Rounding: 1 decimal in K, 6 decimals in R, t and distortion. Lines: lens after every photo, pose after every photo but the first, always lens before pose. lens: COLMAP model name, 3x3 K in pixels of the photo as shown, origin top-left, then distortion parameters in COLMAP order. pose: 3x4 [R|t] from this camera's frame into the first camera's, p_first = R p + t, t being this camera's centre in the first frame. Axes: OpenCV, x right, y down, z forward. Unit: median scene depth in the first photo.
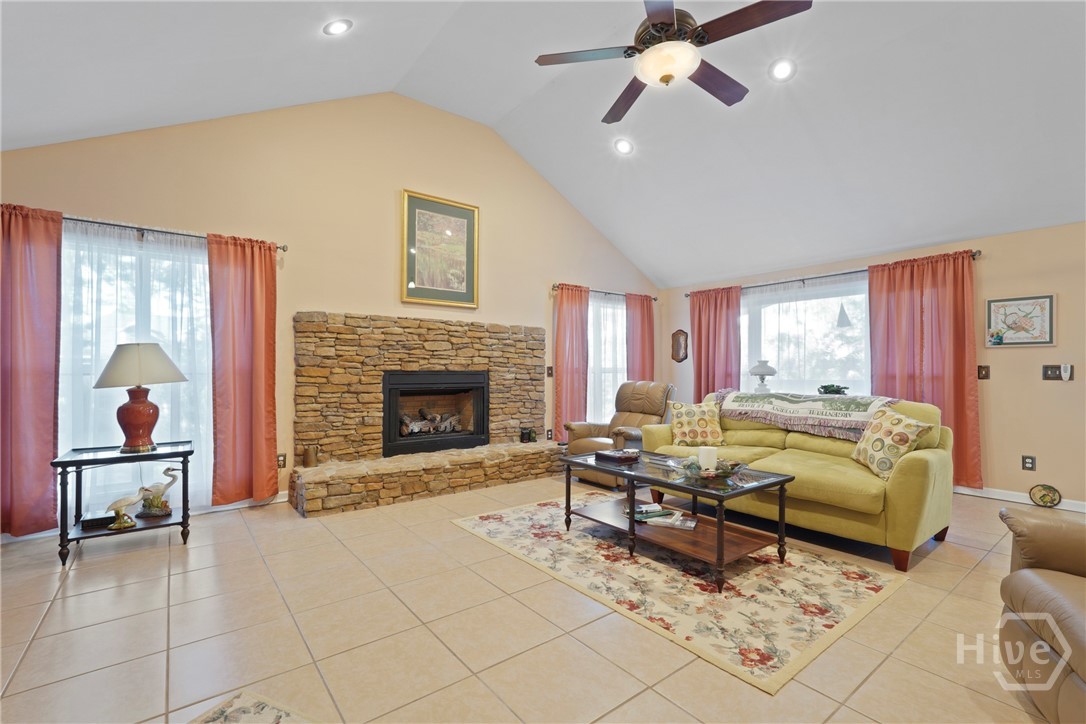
lens RADIAL K [[482.6, 0, 541.5], [0, 482.6, 368.4], [0, 0, 1]] dist [-0.011524, 0.002419]
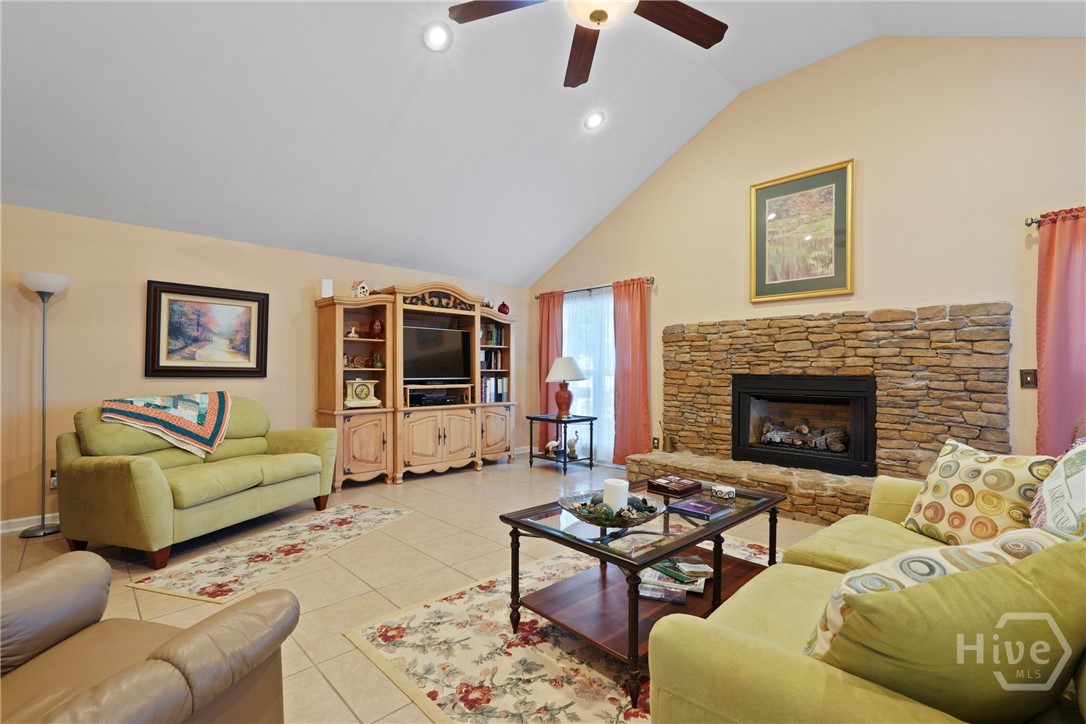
lens RADIAL K [[482.6, 0, 541.7], [0, 482.6, 367.6], [0, 0, 1]] dist [-0.011524, 0.002419]
pose [[0.111662, -0.007197, -0.993720, 0.624367], [-0.002241, 0.999969, -0.007494, -0.000703], [0.993744, 0.003063, 0.111642, 0.480156]]
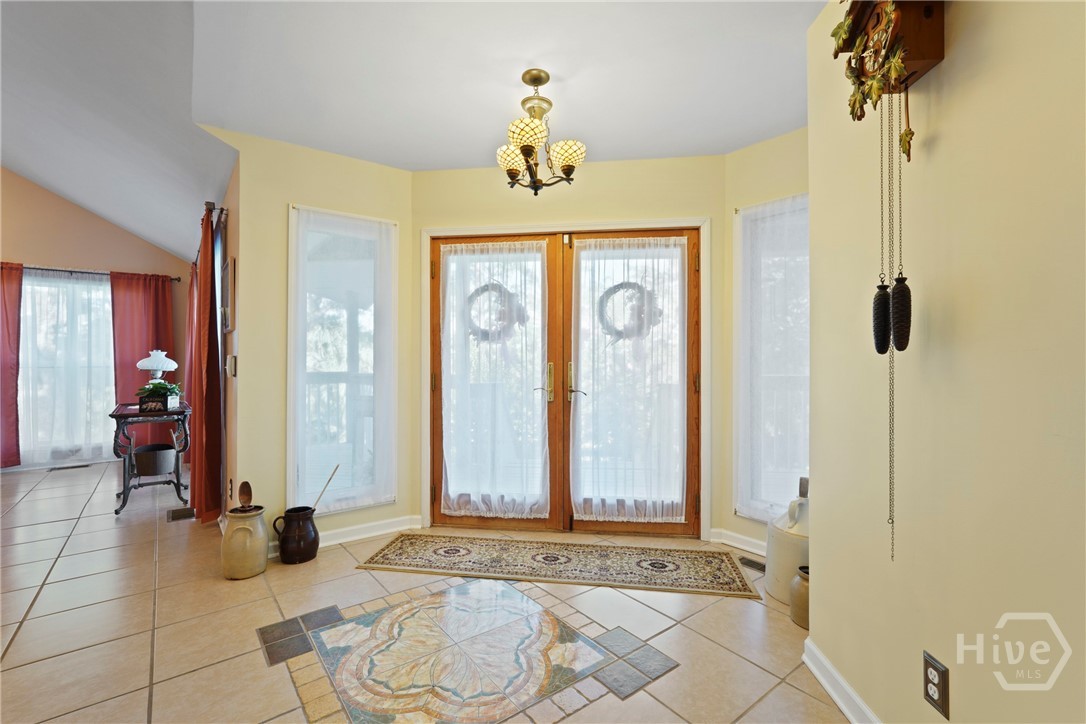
lens RADIAL K [[482.6, 0, 544.9], [0, 482.6, 361.3], [0, 0, 1]] dist [-0.011524, 0.002419]
pose [[0.999920, -0.004492, 0.011835, 1.287557], [0.004425, 0.999974, 0.005666, -0.002510], [-0.011860, -0.005613, 0.999914, 0.221236]]
